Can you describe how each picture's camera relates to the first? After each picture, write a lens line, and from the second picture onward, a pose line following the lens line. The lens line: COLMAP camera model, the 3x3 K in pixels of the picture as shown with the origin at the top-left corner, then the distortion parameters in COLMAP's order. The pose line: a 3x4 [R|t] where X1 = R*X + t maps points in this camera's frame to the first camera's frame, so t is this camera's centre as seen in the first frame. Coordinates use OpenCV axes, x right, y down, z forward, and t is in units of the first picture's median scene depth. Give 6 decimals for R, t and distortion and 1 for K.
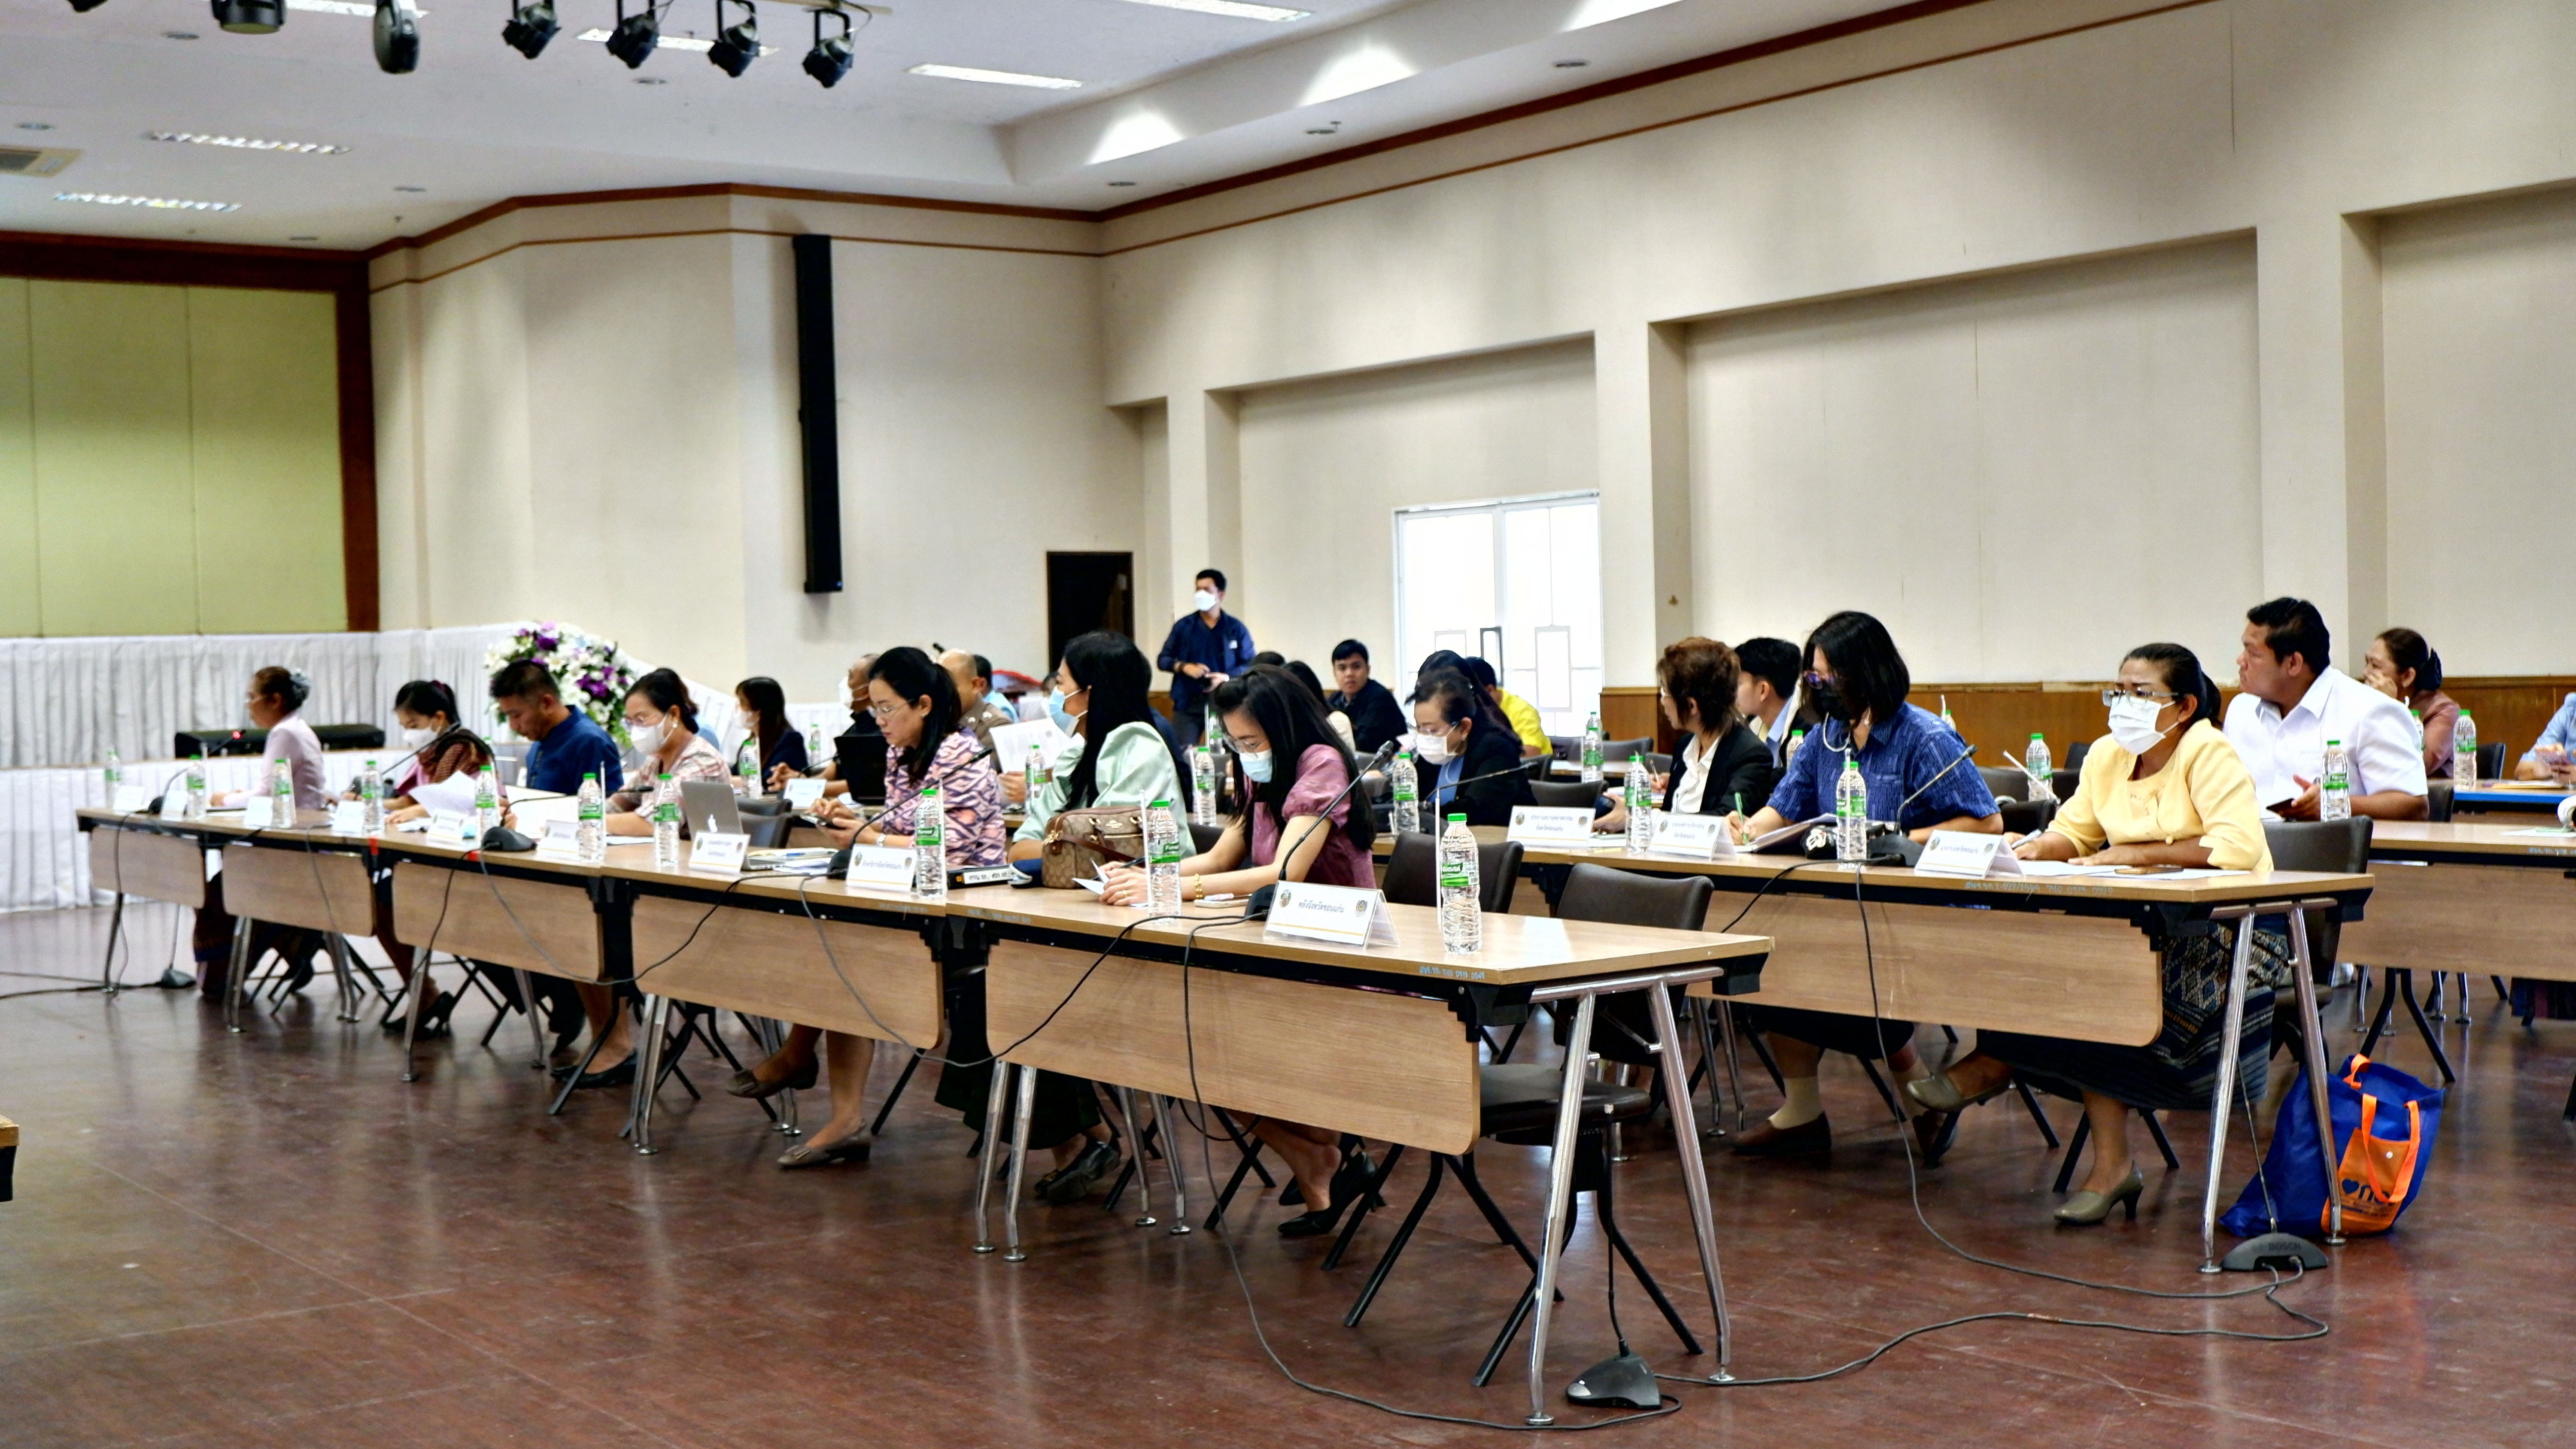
lens RADIAL K [[2989.1, 0, 1295.1], [0, 2989.1, 712.1], [0, 0, 1]] dist [0.000774, 0.000000]
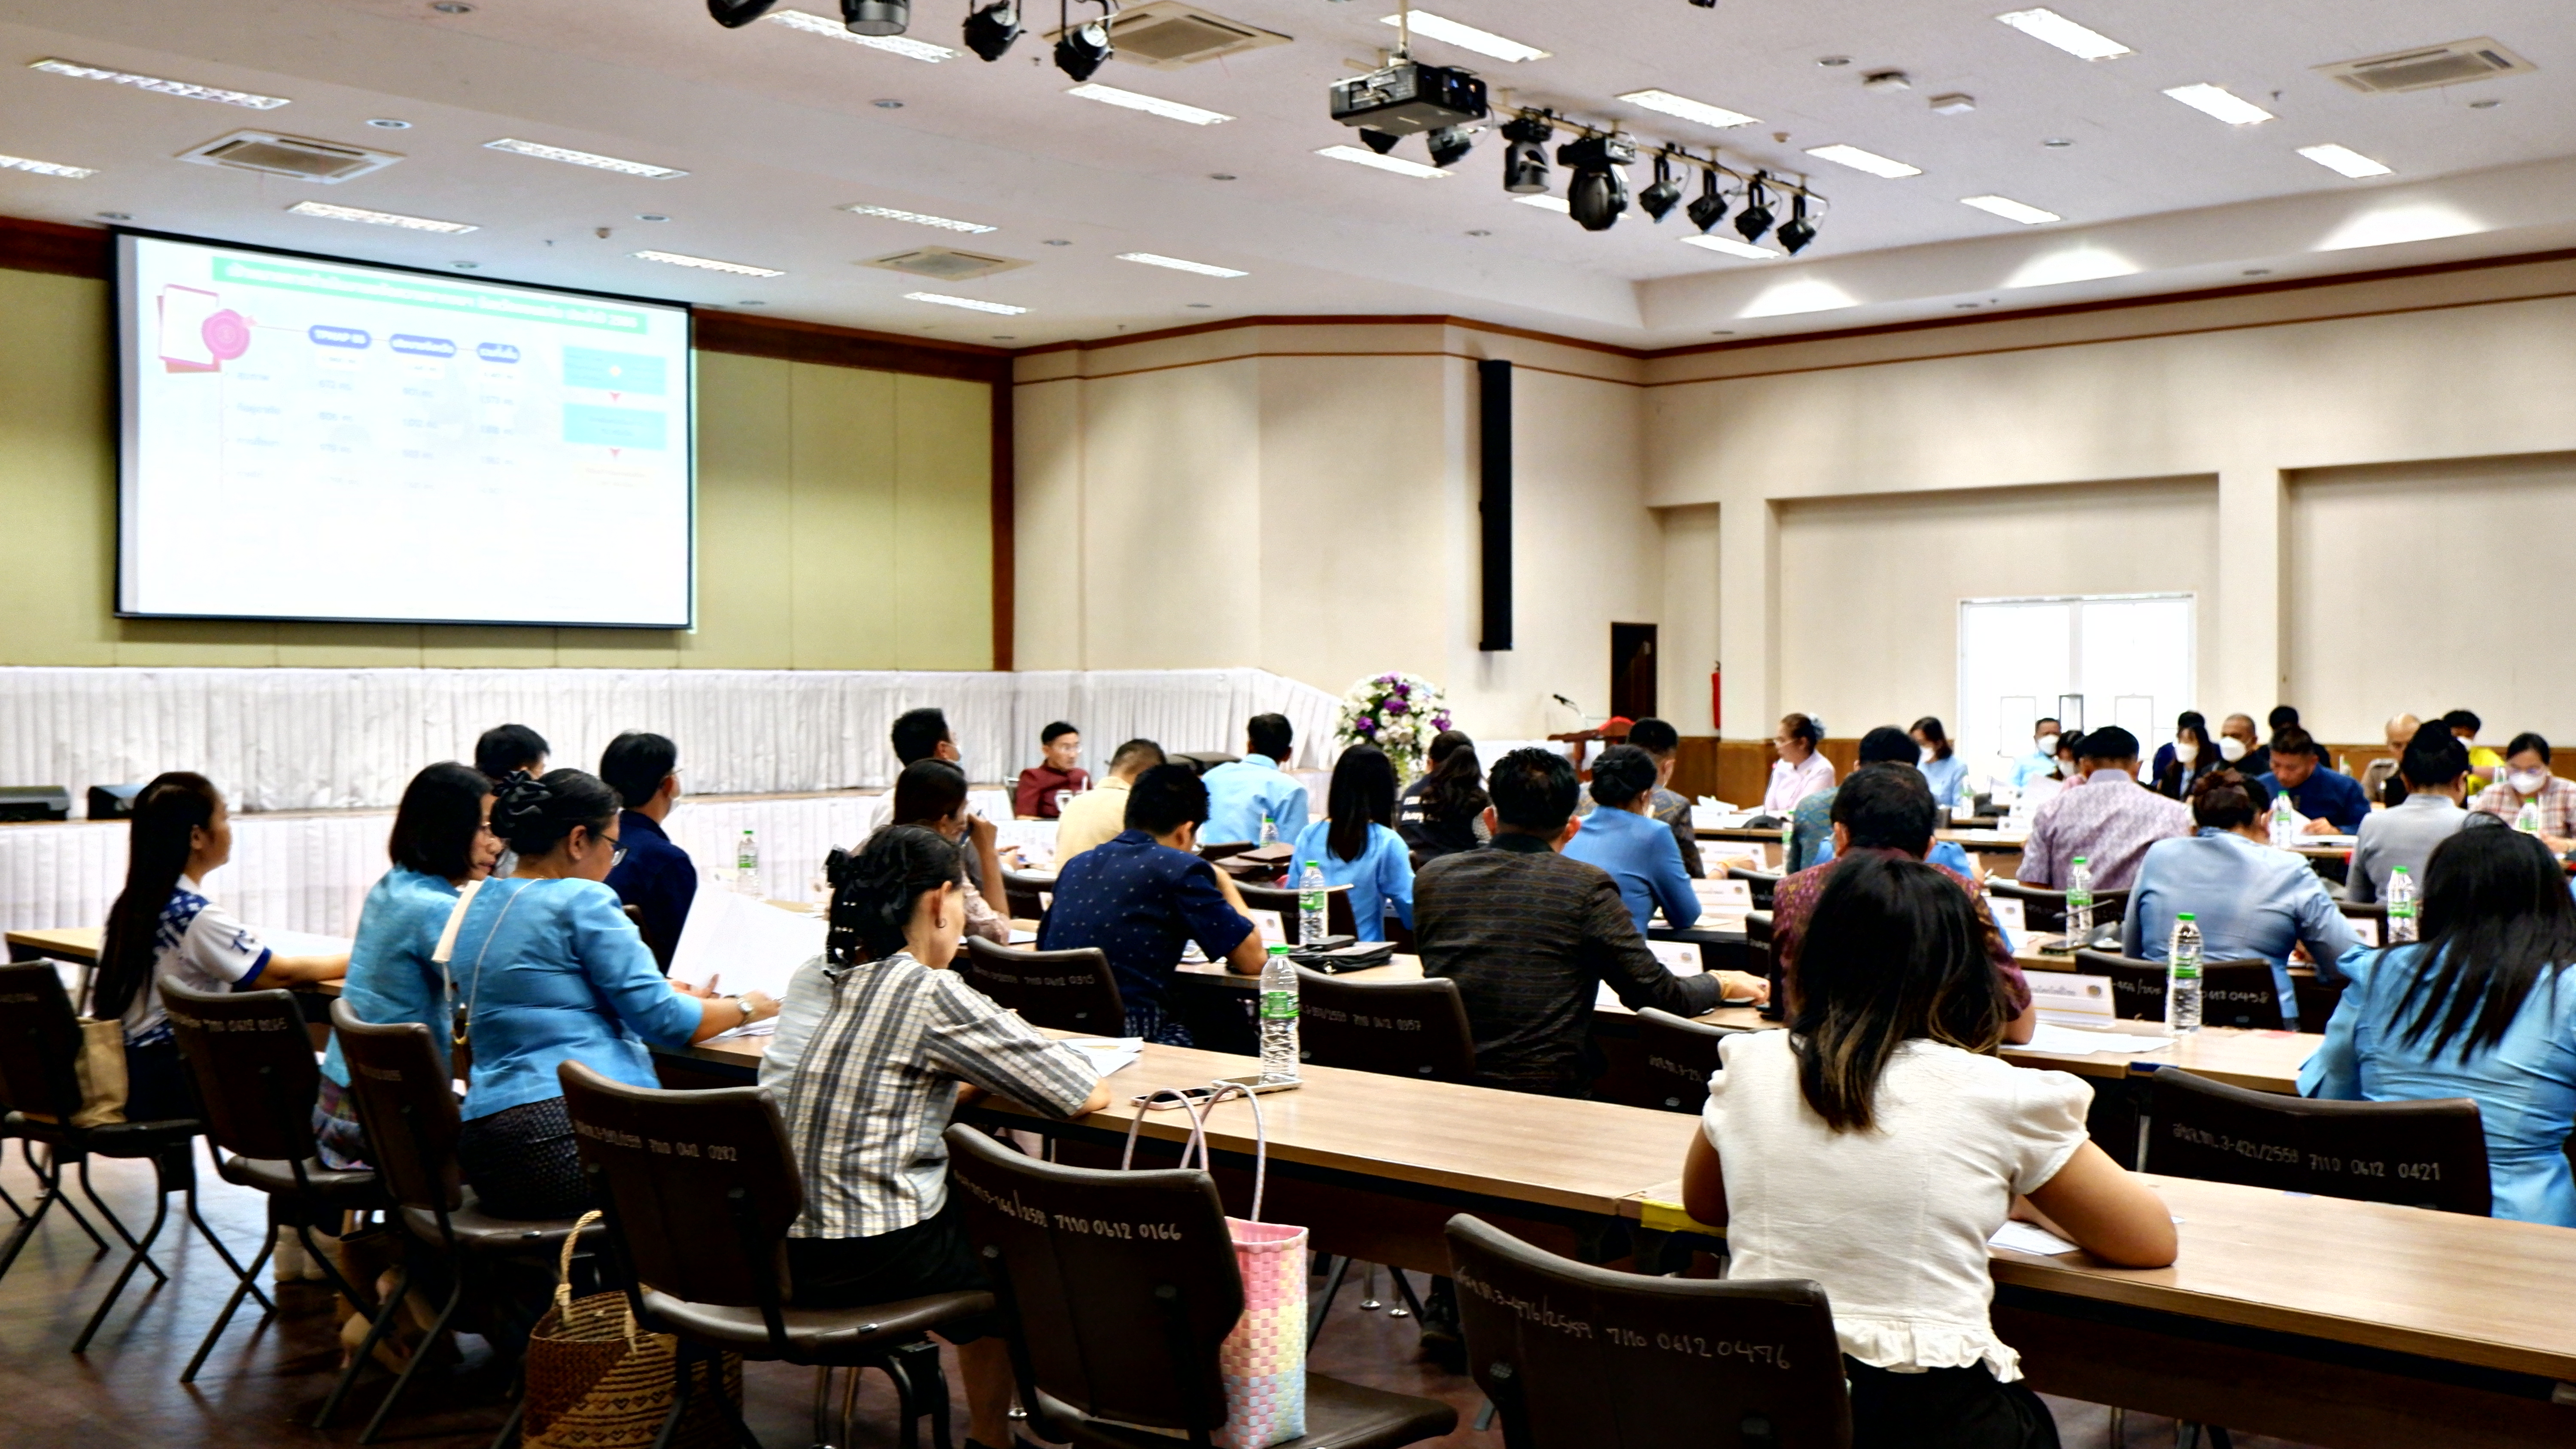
lens RADIAL K [[2500.2, 0, 1287.0], [0, 2500.2, 726.2], [0, 0, 1]] dist [-0.006106, 0.000000]
pose [[0.976763, 0.022252, 0.213162, -0.512605], [-0.020183, 0.999726, -0.011879, 0.005290], [-0.213368, 0.007301, 0.976945, 0.015684]]
